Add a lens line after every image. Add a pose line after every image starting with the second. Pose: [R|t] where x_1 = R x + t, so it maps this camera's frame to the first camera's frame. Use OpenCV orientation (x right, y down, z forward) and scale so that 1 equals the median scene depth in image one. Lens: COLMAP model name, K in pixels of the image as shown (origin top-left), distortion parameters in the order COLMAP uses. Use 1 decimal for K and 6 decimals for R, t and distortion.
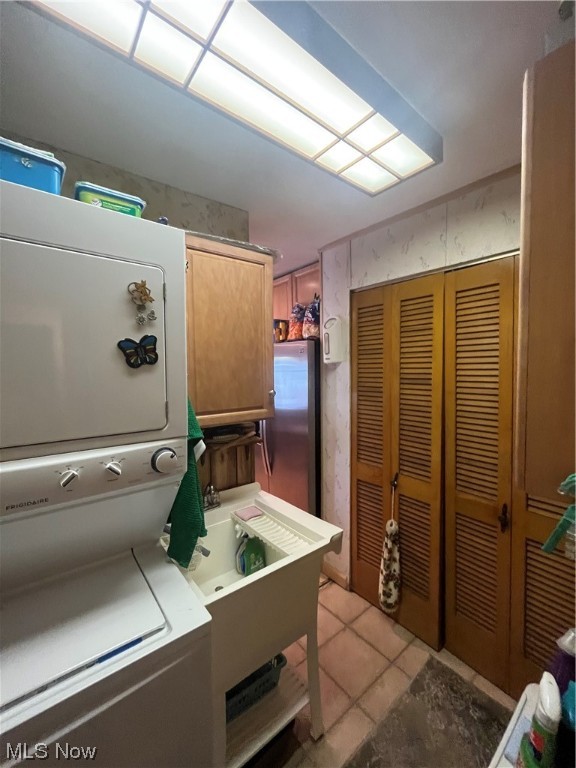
lens RADIAL K [[311.7, 0, 287.9], [0, 311.7, 382.2], [0, 0, 1]] dist [-0.004236, 0.000643]
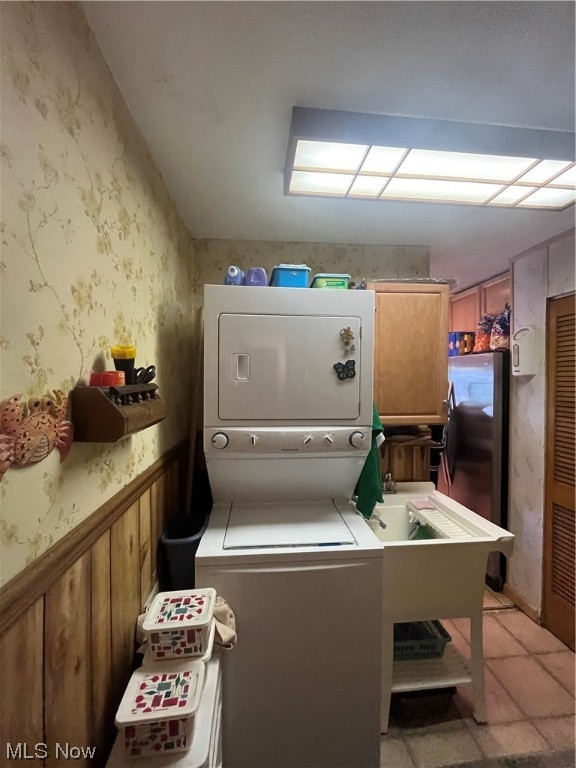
lens RADIAL K [[311.7, 0, 287.0], [0, 311.7, 385.7], [0, 0, 1]] dist [-0.004236, 0.000643]
pose [[0.835344, 0.024256, -0.549193, 0.096140], [-0.034532, 0.999368, -0.008387, 0.004495], [0.548642, 0.025971, 0.835654, -0.300471]]
